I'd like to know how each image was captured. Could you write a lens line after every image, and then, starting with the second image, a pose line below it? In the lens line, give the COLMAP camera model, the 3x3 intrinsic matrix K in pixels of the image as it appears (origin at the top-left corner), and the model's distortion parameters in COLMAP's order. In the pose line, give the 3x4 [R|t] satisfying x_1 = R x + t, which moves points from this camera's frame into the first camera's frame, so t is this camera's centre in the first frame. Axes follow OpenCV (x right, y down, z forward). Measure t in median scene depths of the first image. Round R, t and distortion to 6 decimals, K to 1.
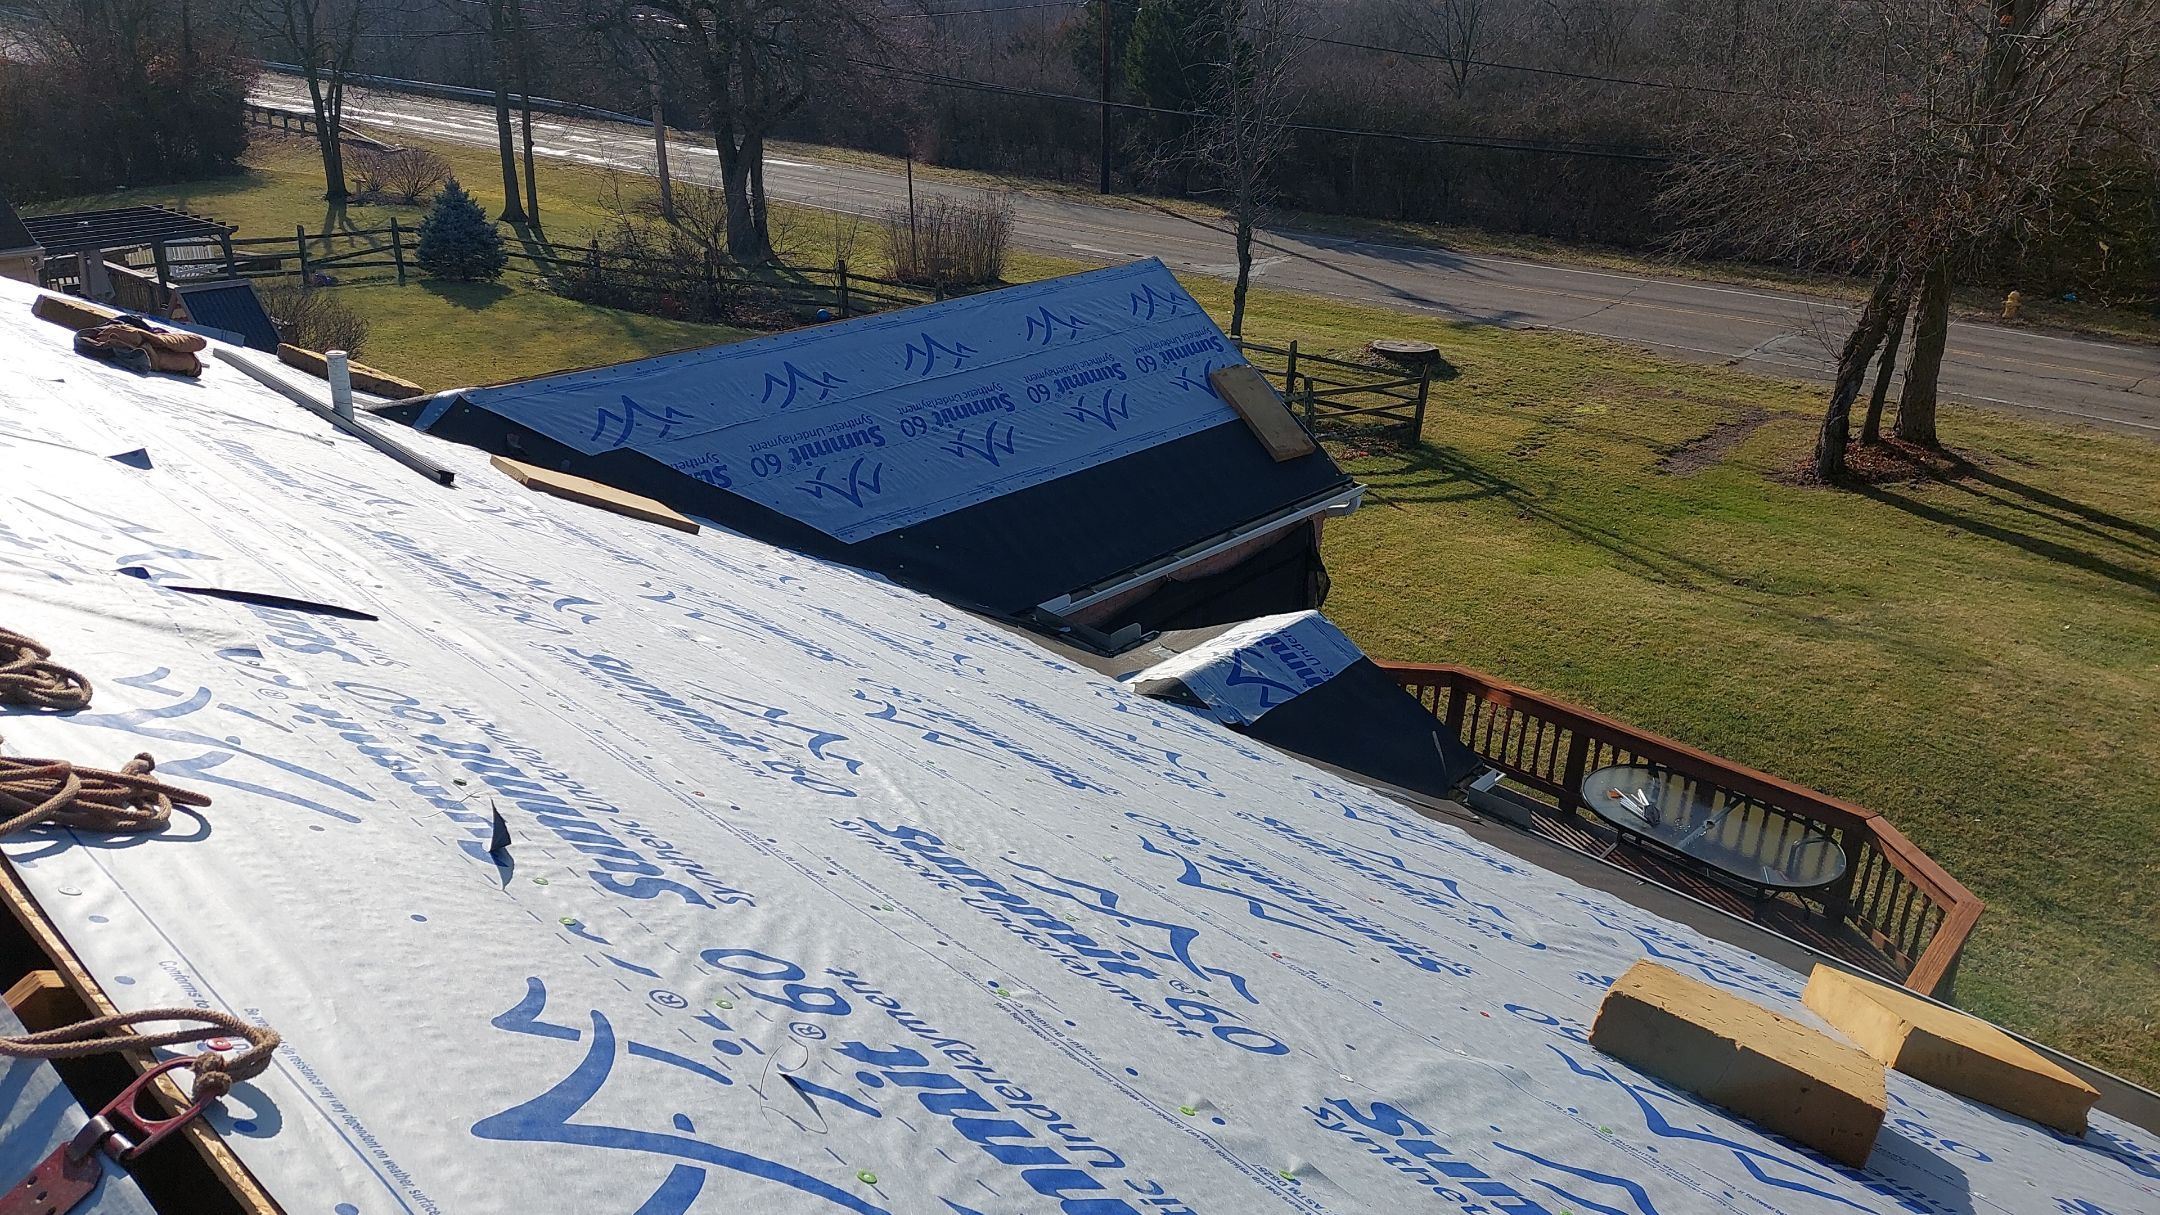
lens RADIAL K [[1533.8, 0, 1053.7], [0, 1533.8, 620.6], [0, 0, 1]] dist [0.104105, -0.097981]
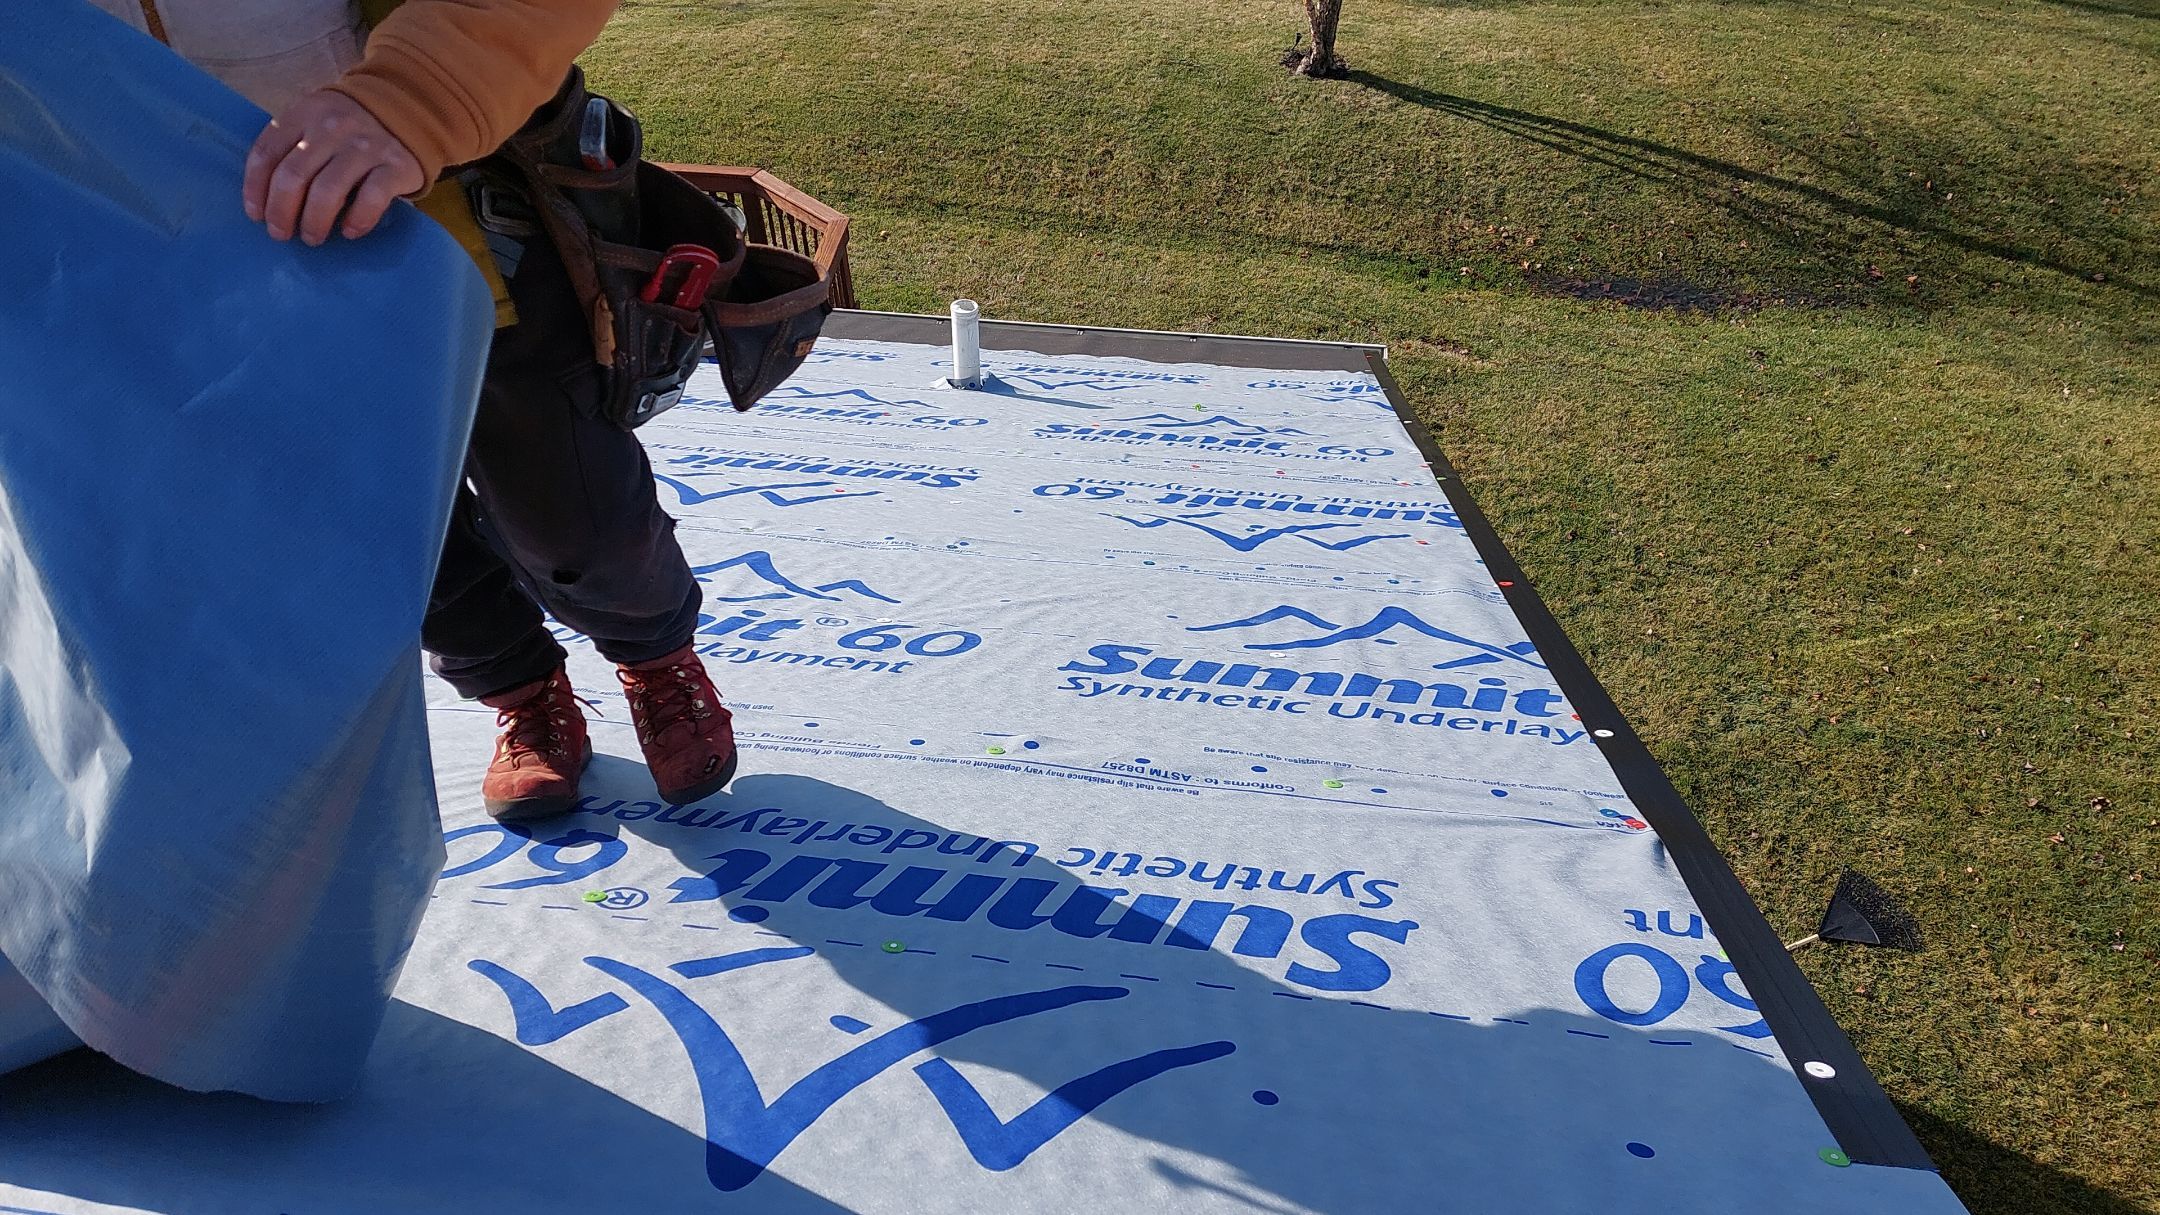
lens RADIAL K [[1533.8, 0, 1026.4], [0, 1533.8, 635.7], [0, 0, 1]] dist [0.104105, -0.097981]
pose [[0.822486, -0.419998, 0.383559, 0.096231], [0.277213, 0.884836, 0.374456, 0.044911], [-0.496659, -0.201658, 0.844195, -0.065421]]
